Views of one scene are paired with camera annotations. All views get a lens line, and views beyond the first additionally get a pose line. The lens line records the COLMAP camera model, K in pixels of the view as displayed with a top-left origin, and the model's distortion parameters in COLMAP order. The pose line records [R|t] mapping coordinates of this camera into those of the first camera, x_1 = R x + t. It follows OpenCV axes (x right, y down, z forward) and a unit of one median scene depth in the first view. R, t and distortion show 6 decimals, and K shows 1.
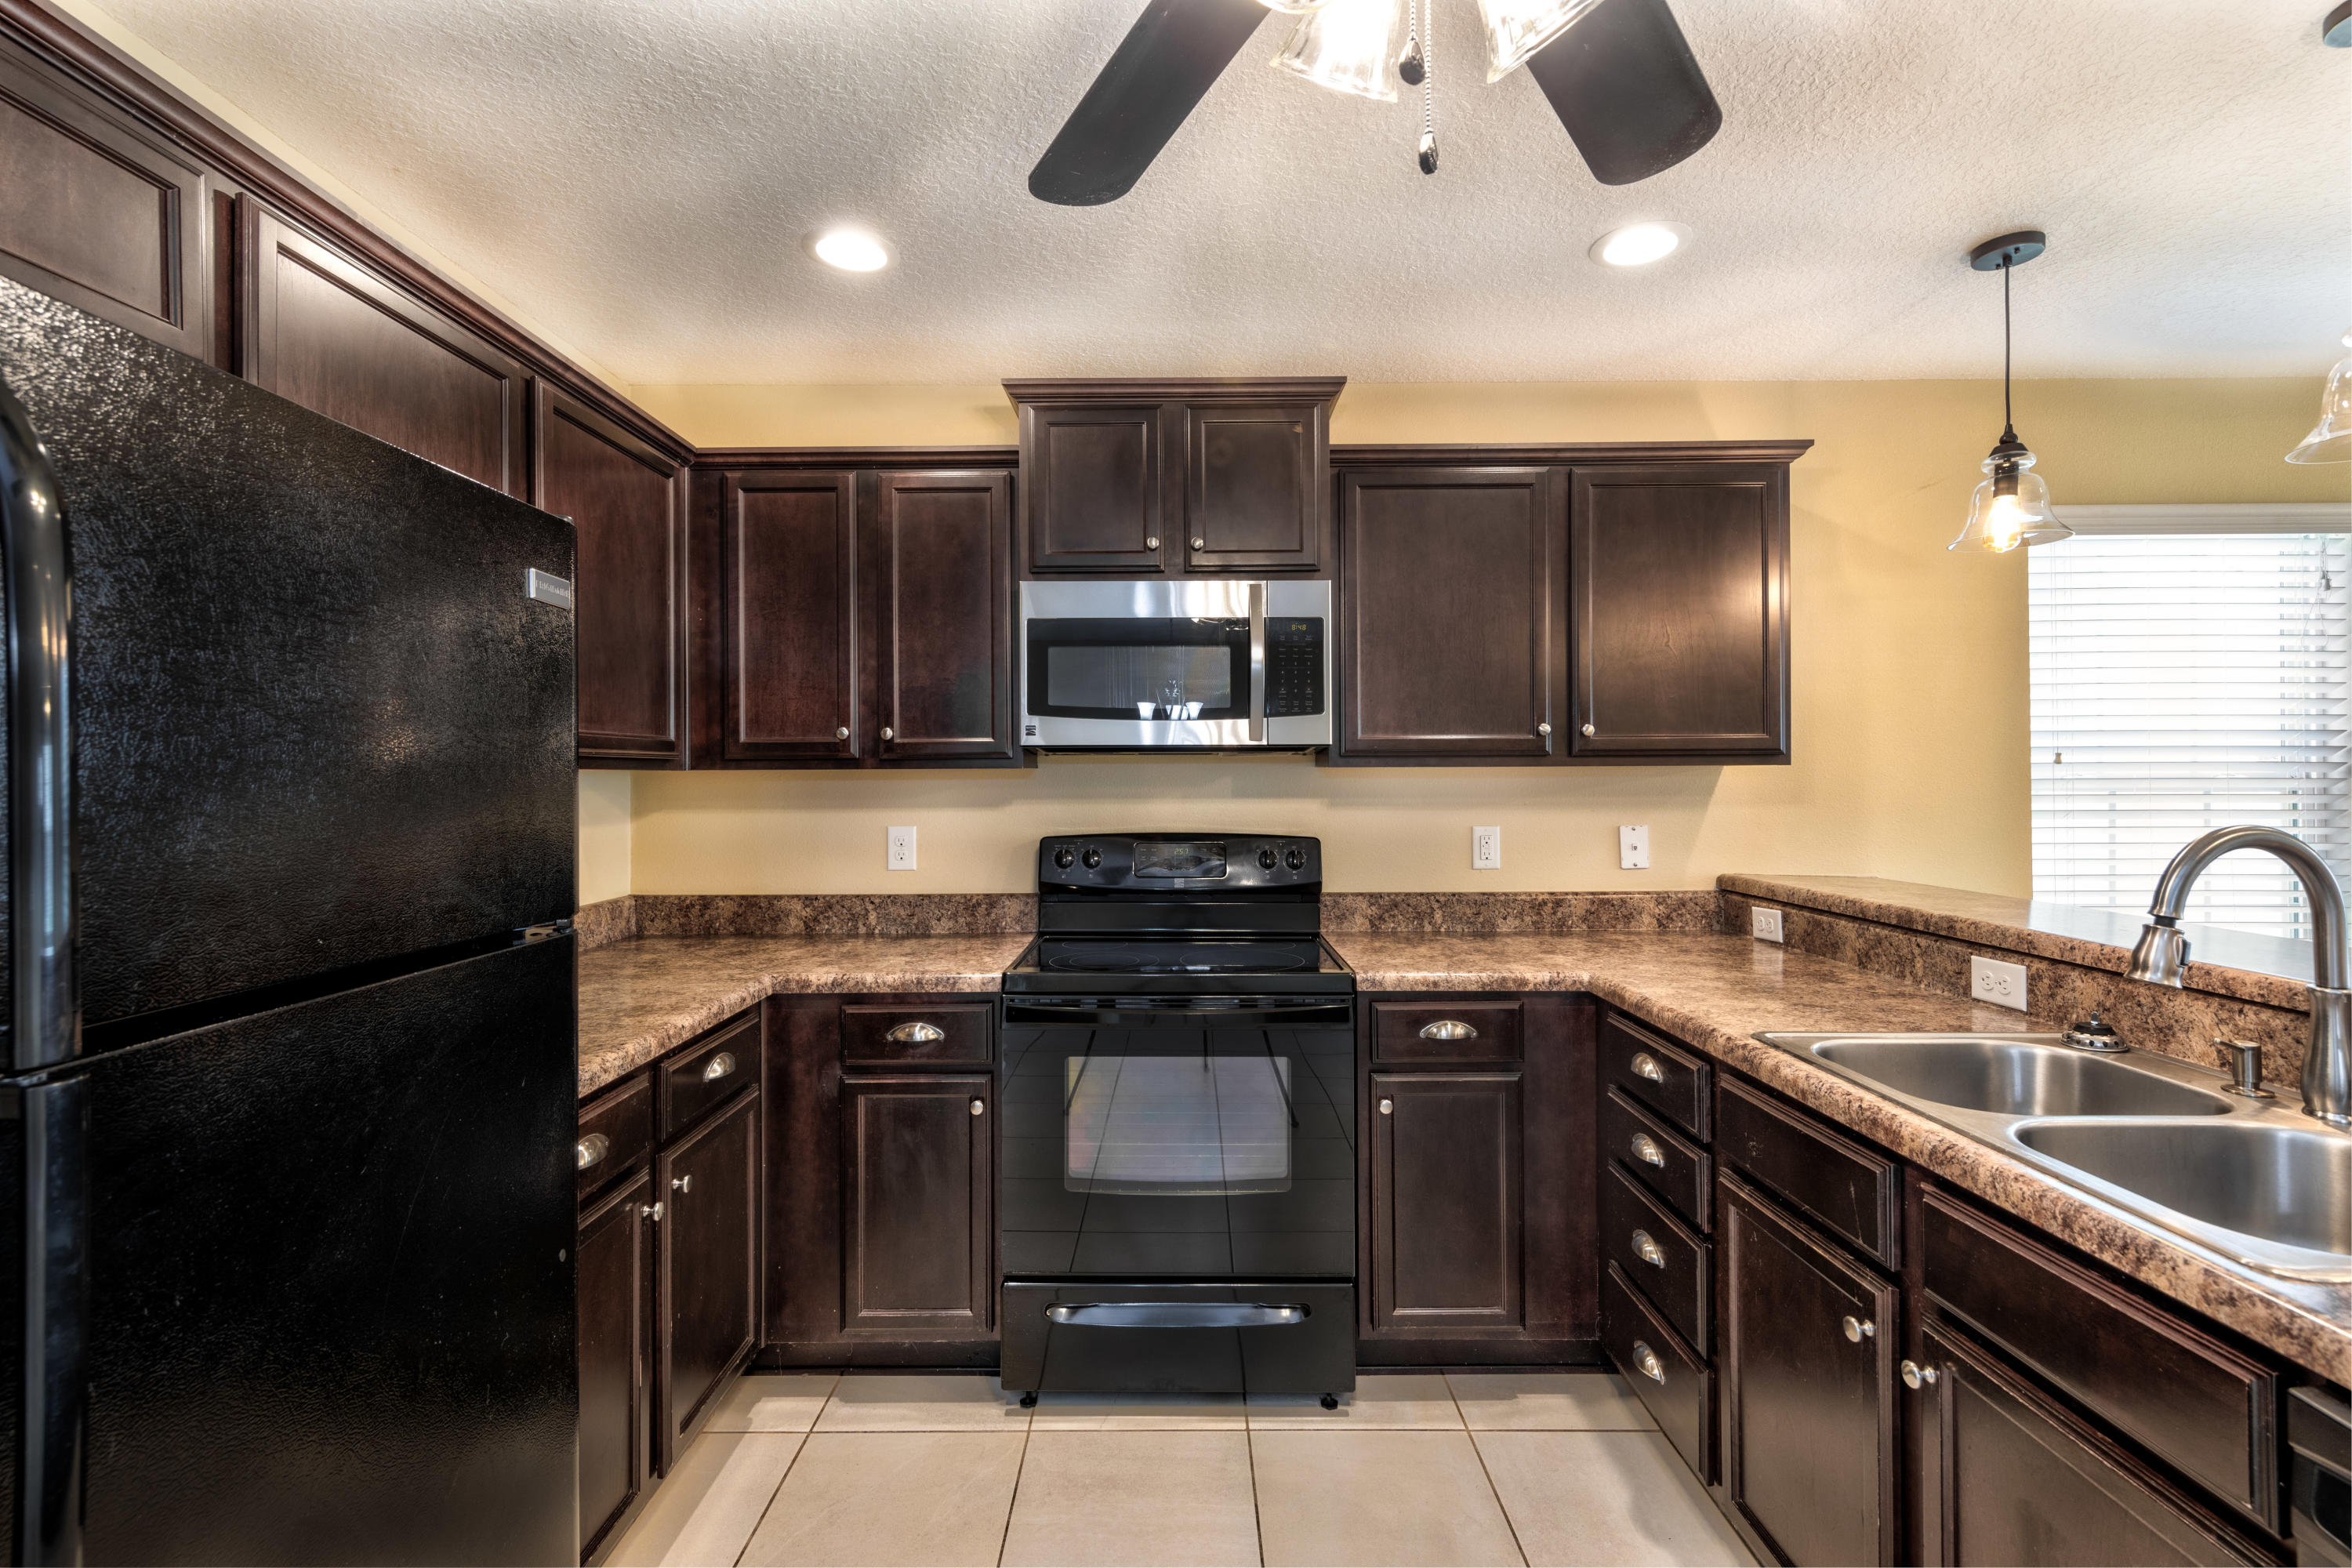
lens RADIAL K [[1038.7, 0, 1177.7], [0, 1038.7, 775.7], [0, 0, 1]] dist [0.005514, -0.000140]
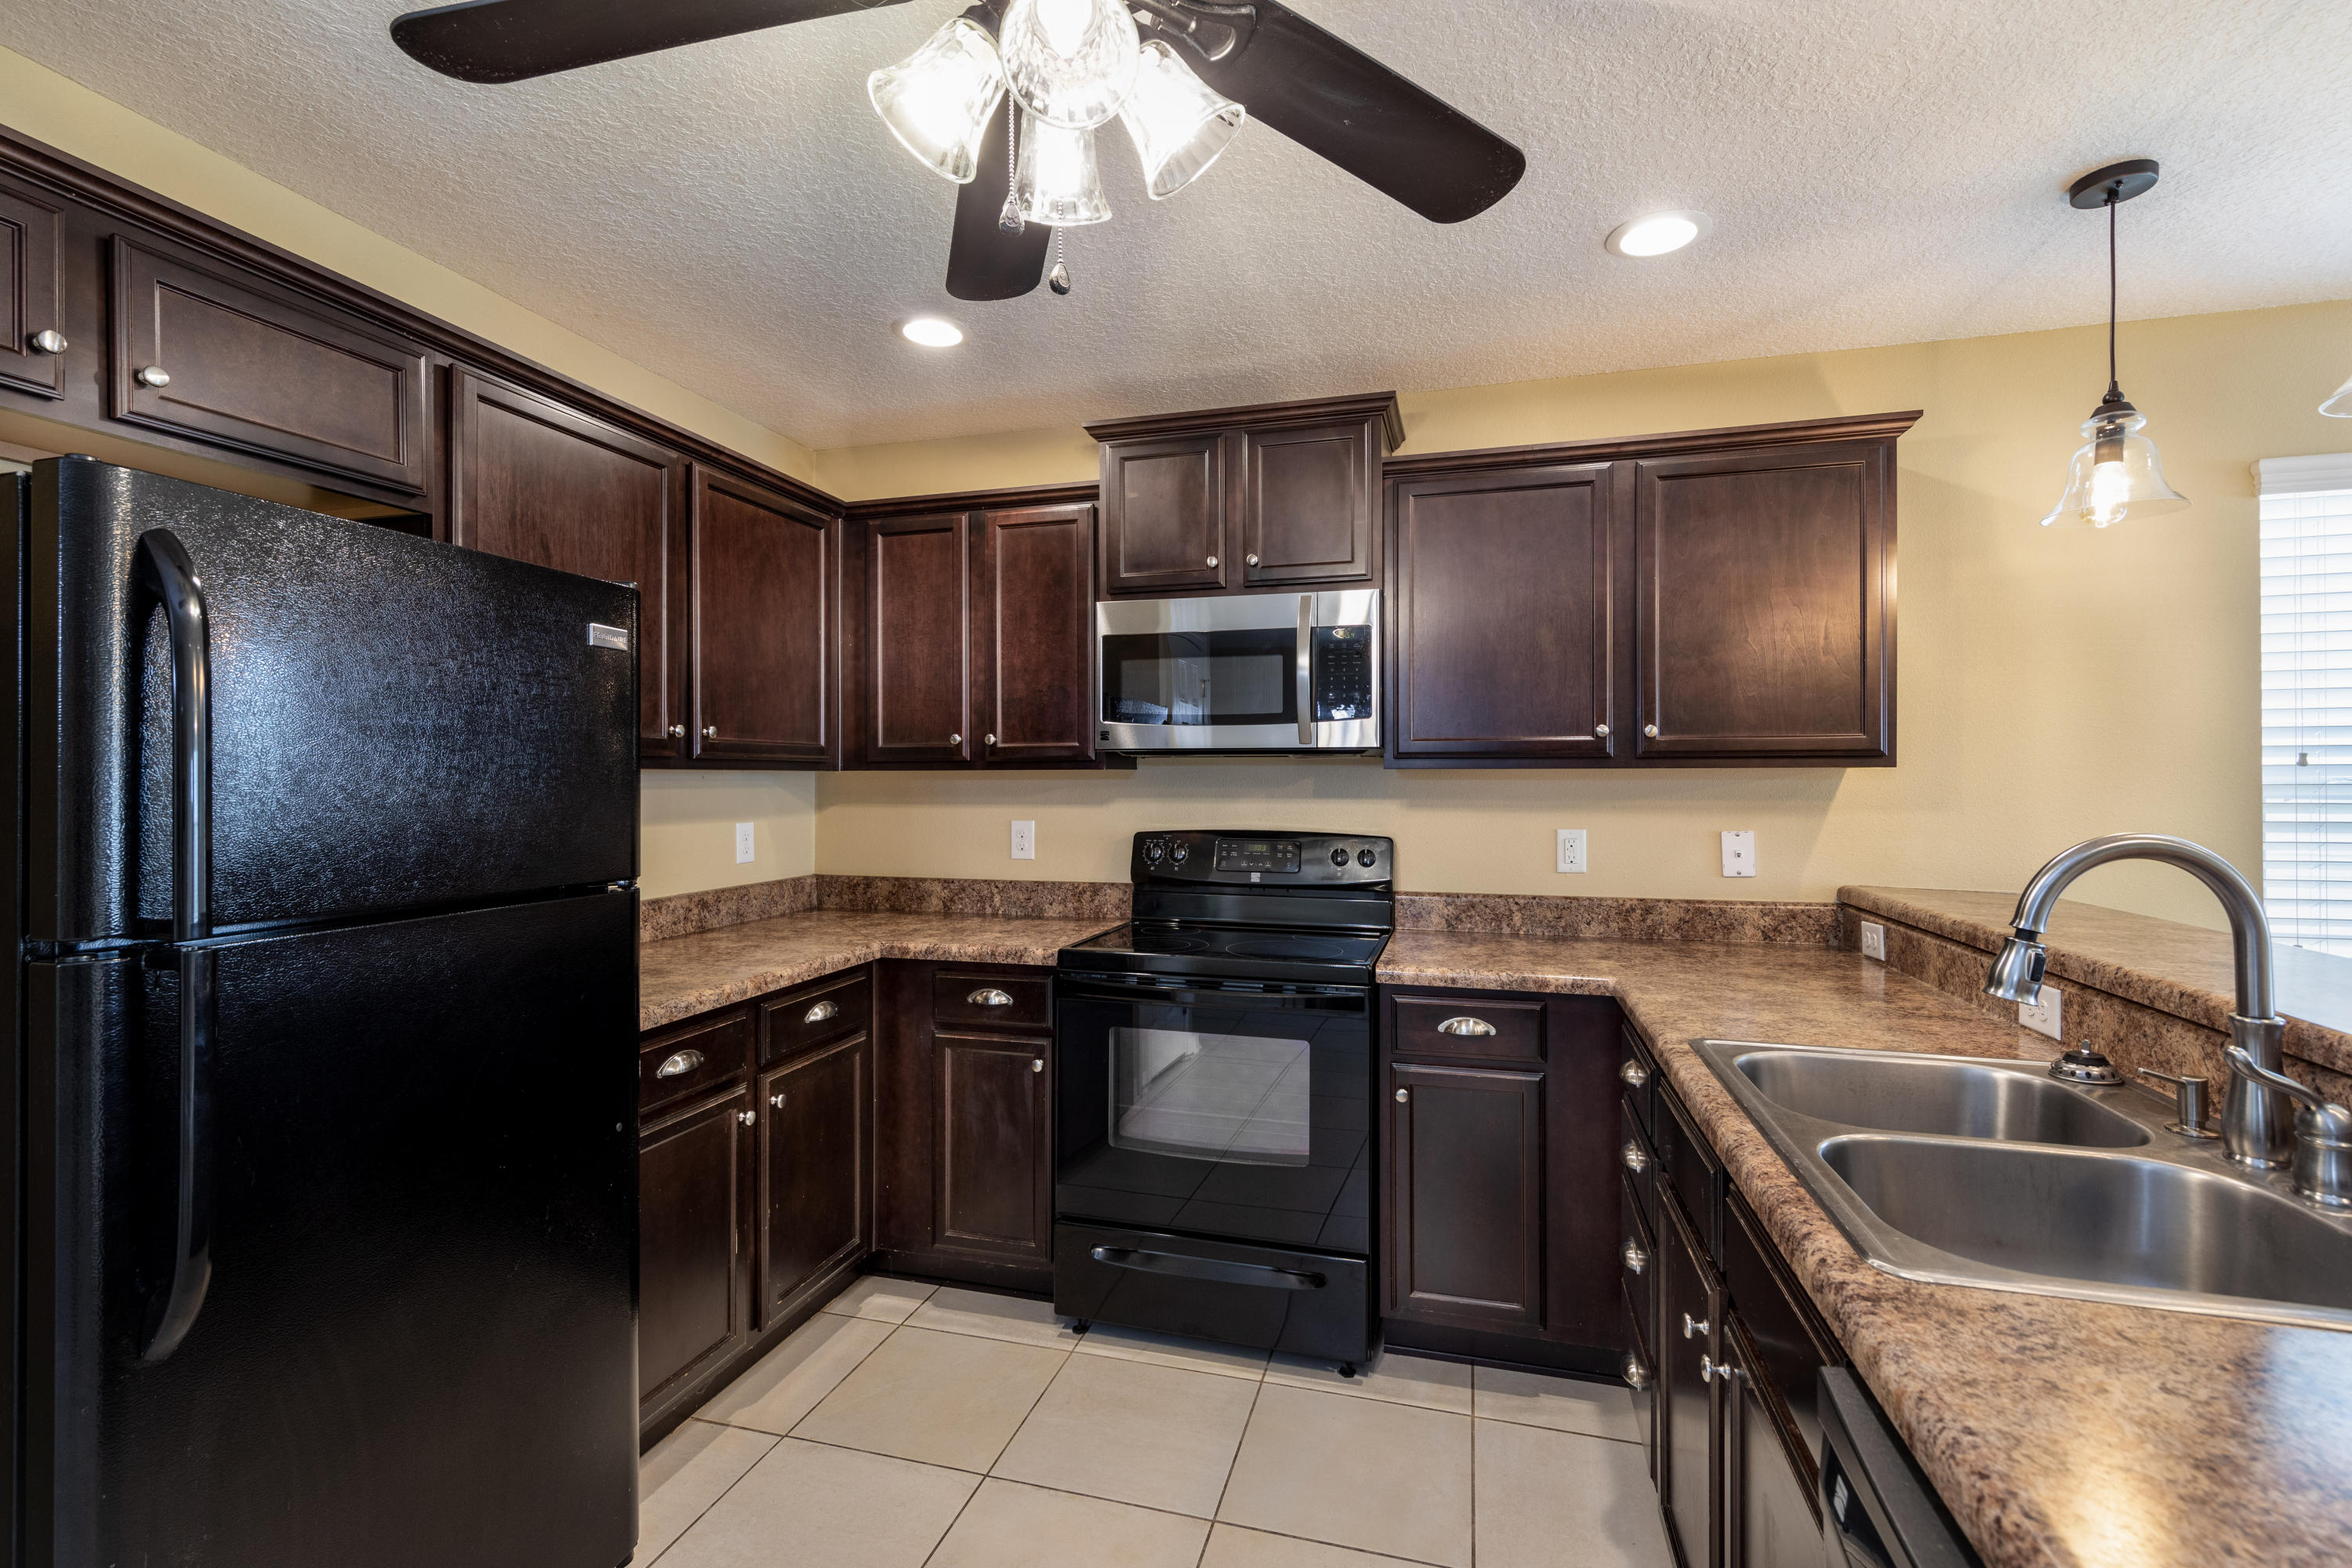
lens RADIAL K [[1043.0, 0, 1183.7], [0, 1043.0, 781.6], [0, 0, 1]] dist [0.004146, -0.000227]
pose [[0.963130, 0.004857, -0.268994, 0.255220], [-0.003805, 0.999983, 0.004432, 0.000571], [0.269011, -0.003245, 0.963132, -0.059671]]
